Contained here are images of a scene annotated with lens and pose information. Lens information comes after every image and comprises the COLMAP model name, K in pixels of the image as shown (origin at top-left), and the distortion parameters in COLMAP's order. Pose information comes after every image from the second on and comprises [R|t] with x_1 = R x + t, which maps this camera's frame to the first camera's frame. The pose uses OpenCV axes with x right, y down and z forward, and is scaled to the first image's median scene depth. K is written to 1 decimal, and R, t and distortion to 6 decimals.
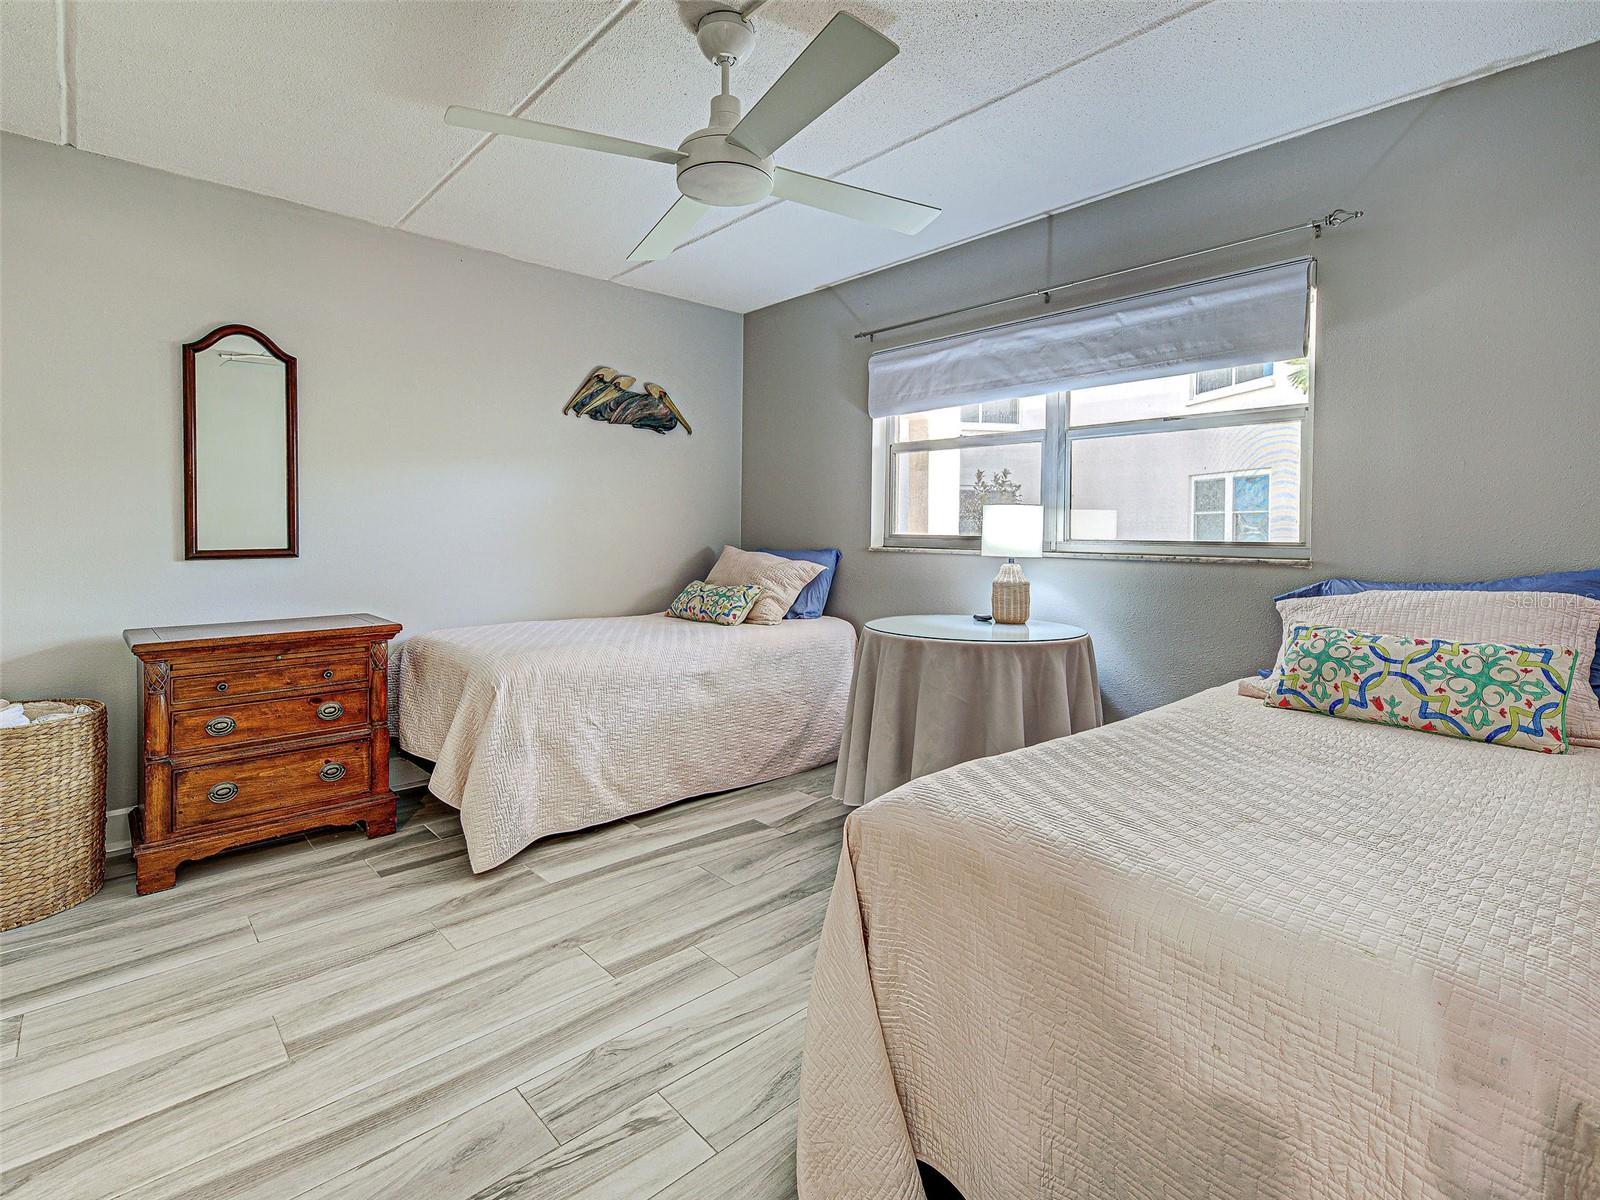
lens RADIAL K [[759.9, 0, 729.2], [0, 759.9, 582.9], [0, 0, 1]] dist [0.001524, 0.000437]
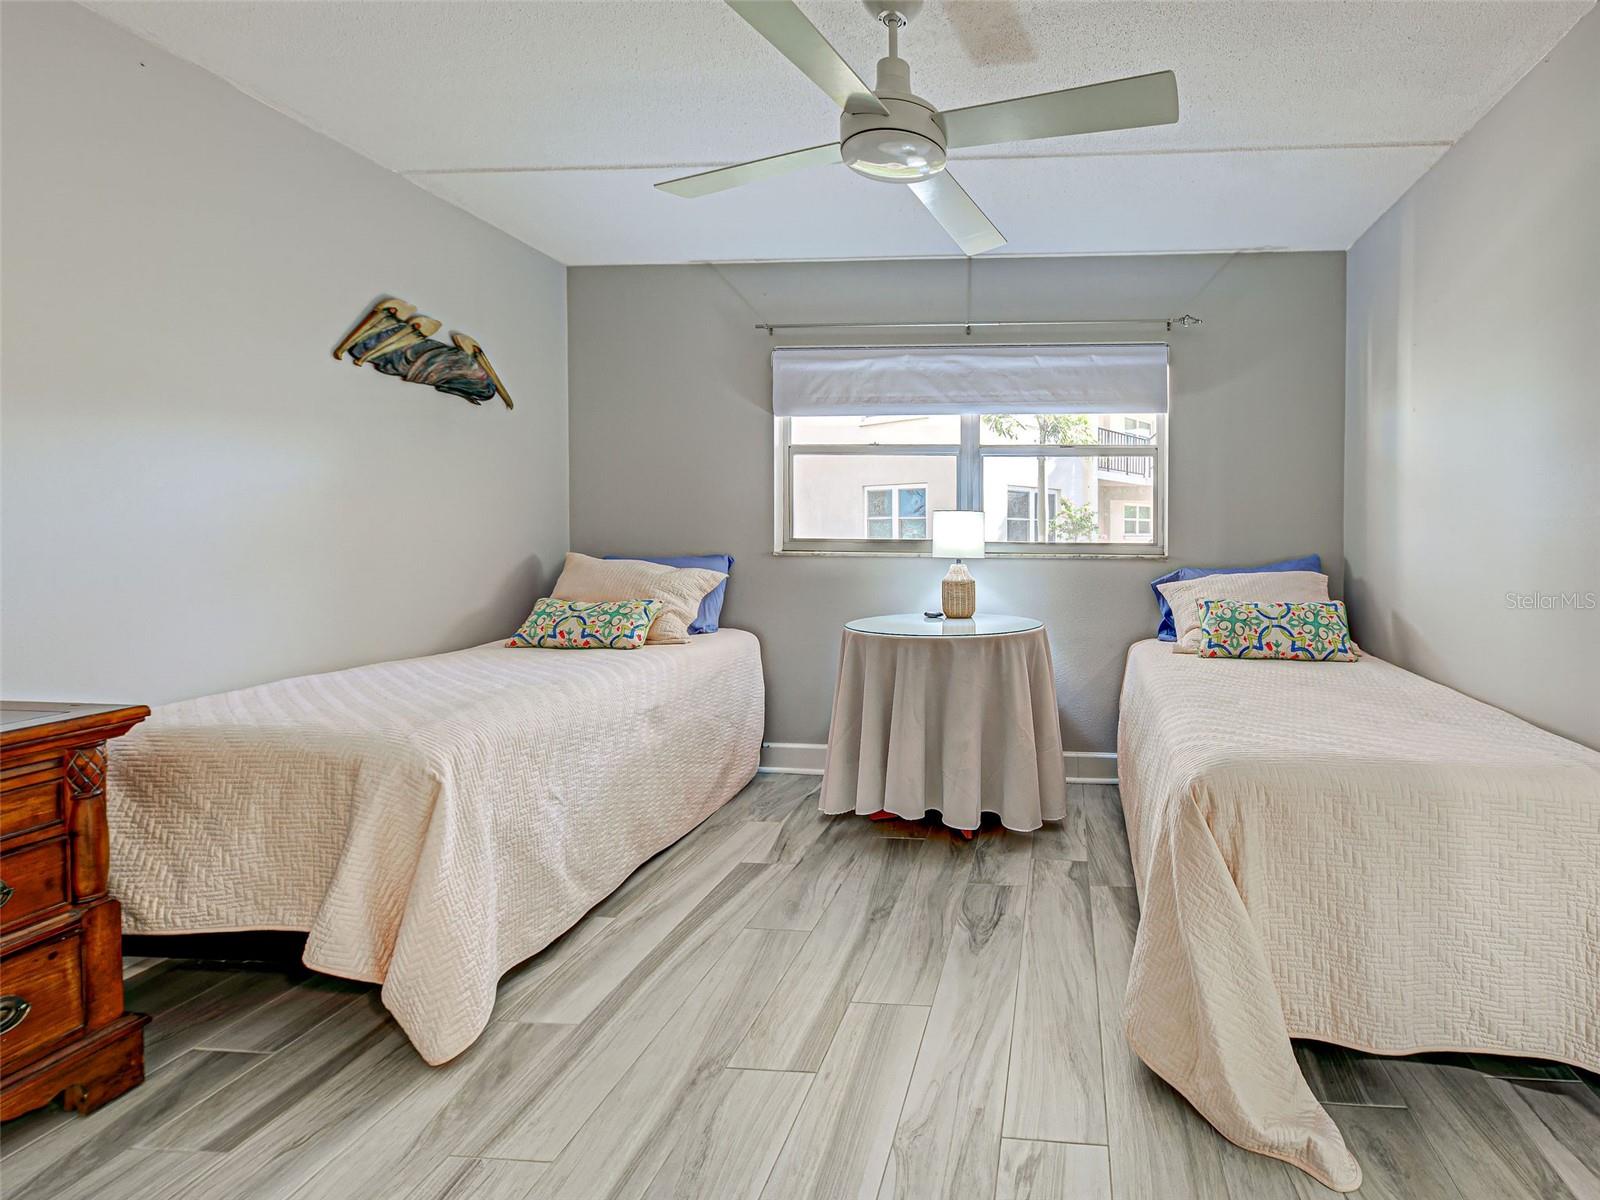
lens RADIAL K [[751.4, 0, 992.9], [0, 751.4, 595.1], [0, 0, 1]] dist [-0.000996, -0.000528]
pose [[0.709346, -0.056369, 0.702603, -0.365123], [0.047290, 0.998357, 0.032352, -0.013115], [-0.703273, 0.010277, 0.710846, 0.177202]]
